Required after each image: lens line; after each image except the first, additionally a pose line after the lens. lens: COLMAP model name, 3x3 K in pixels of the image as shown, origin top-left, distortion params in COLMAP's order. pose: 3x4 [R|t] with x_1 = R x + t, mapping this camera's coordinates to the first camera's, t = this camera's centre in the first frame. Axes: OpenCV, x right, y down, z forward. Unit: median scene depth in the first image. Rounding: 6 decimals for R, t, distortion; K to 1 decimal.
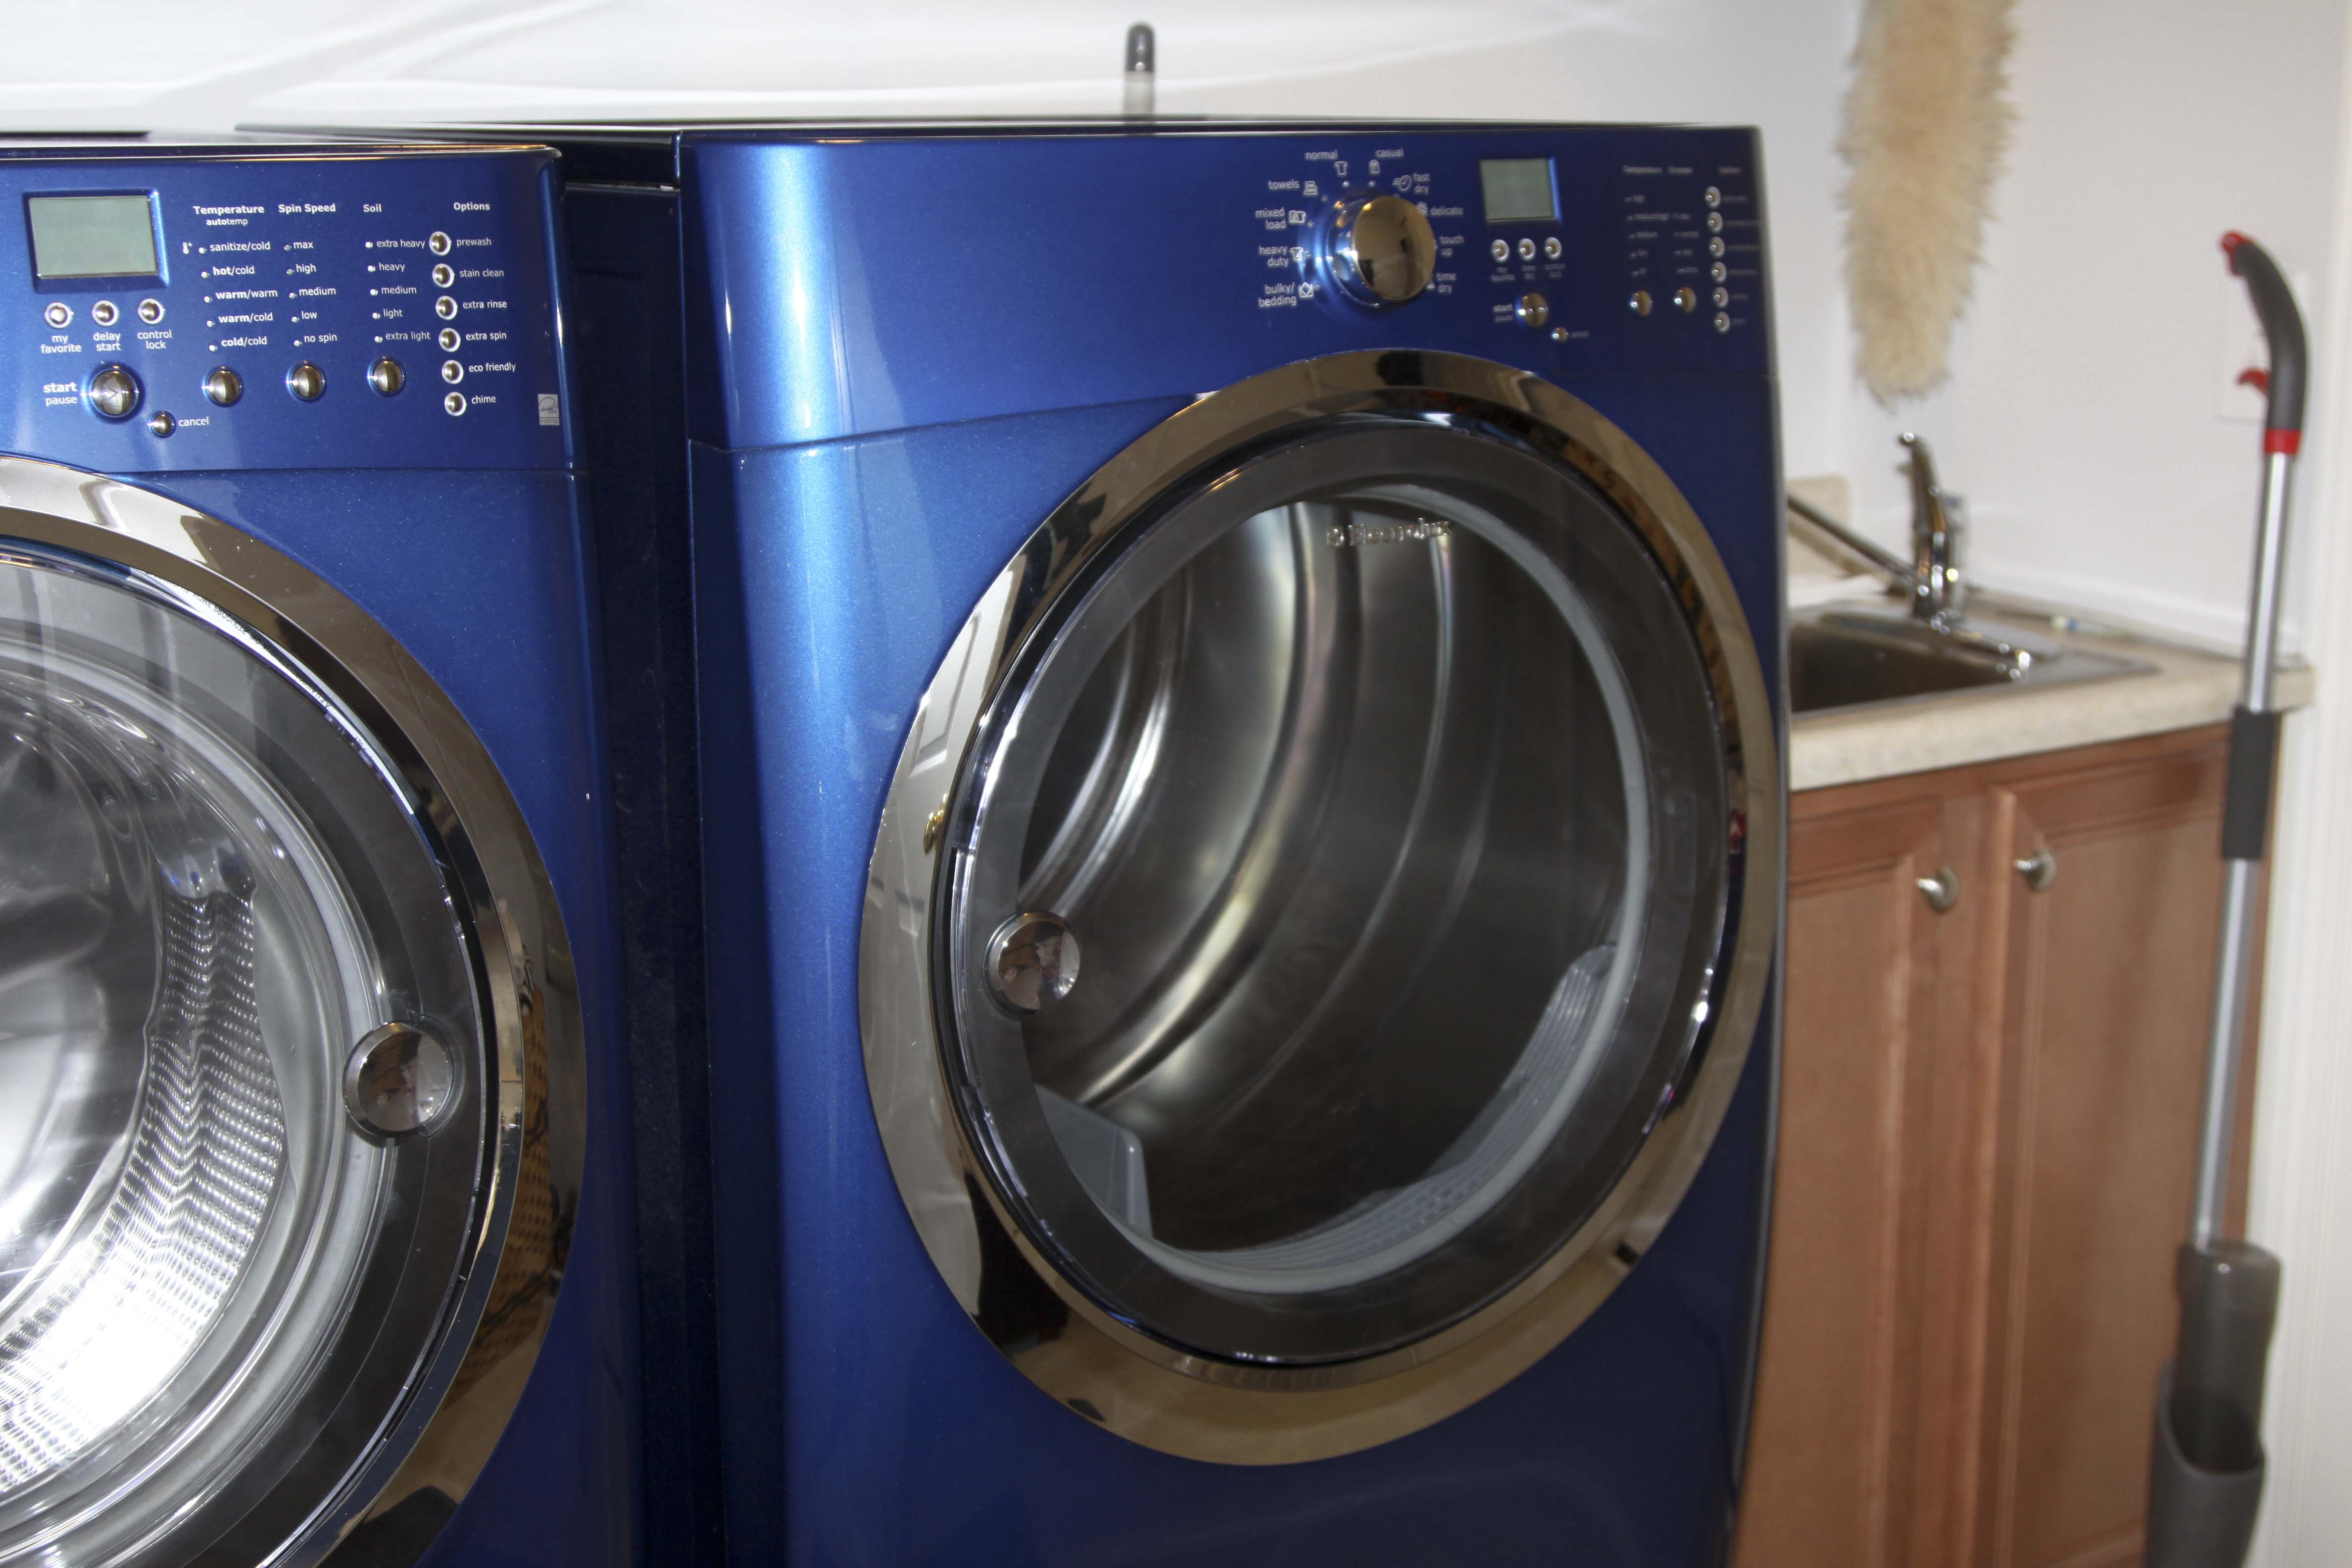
lens RADIAL K [[3465.6, 0, 1176.0], [0, 3465.6, 784.0], [0, 0, 1]] dist [-0.146482, 0.046549]
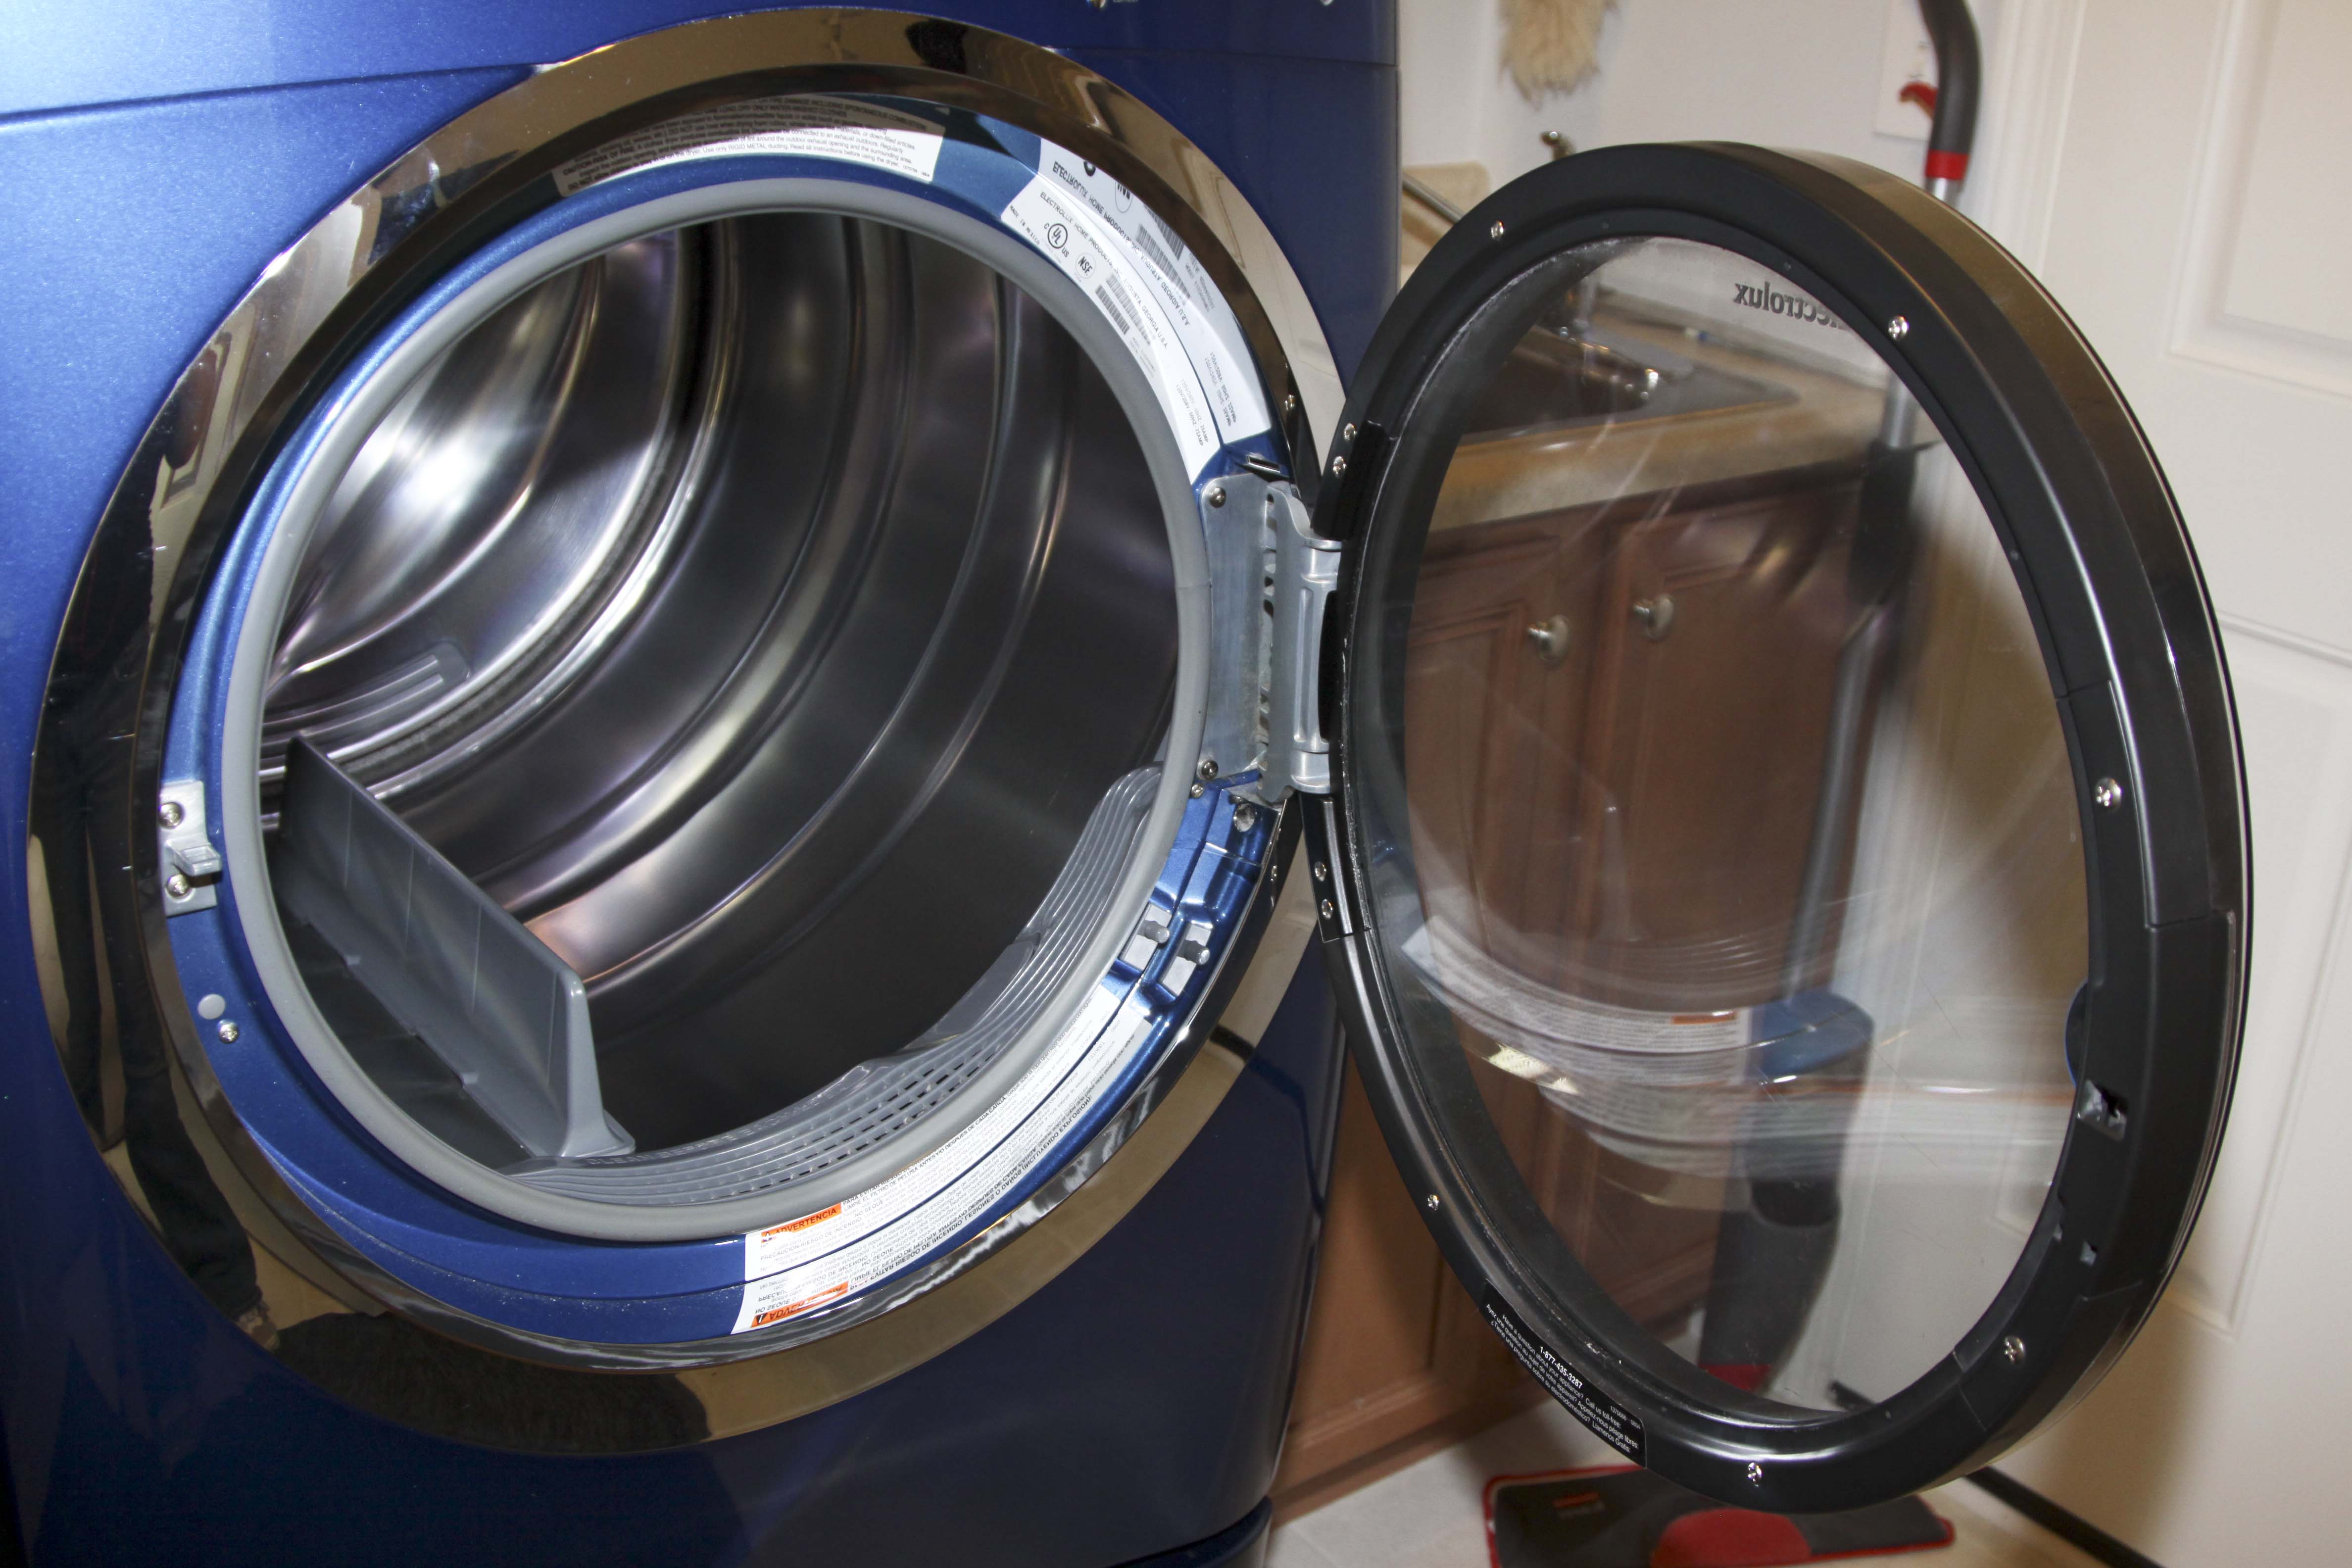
lens RADIAL K [[2654.1, 0, 1176.0], [0, 2654.1, 784.0], [0, 0, 1]] dist [-0.005006, -0.330614]
pose [[0.995299, 0.036964, 0.089517, 0.051458], [-0.050930, 0.985939, 0.159156, -0.035716], [-0.082375, -0.162967, 0.983187, 0.263701]]
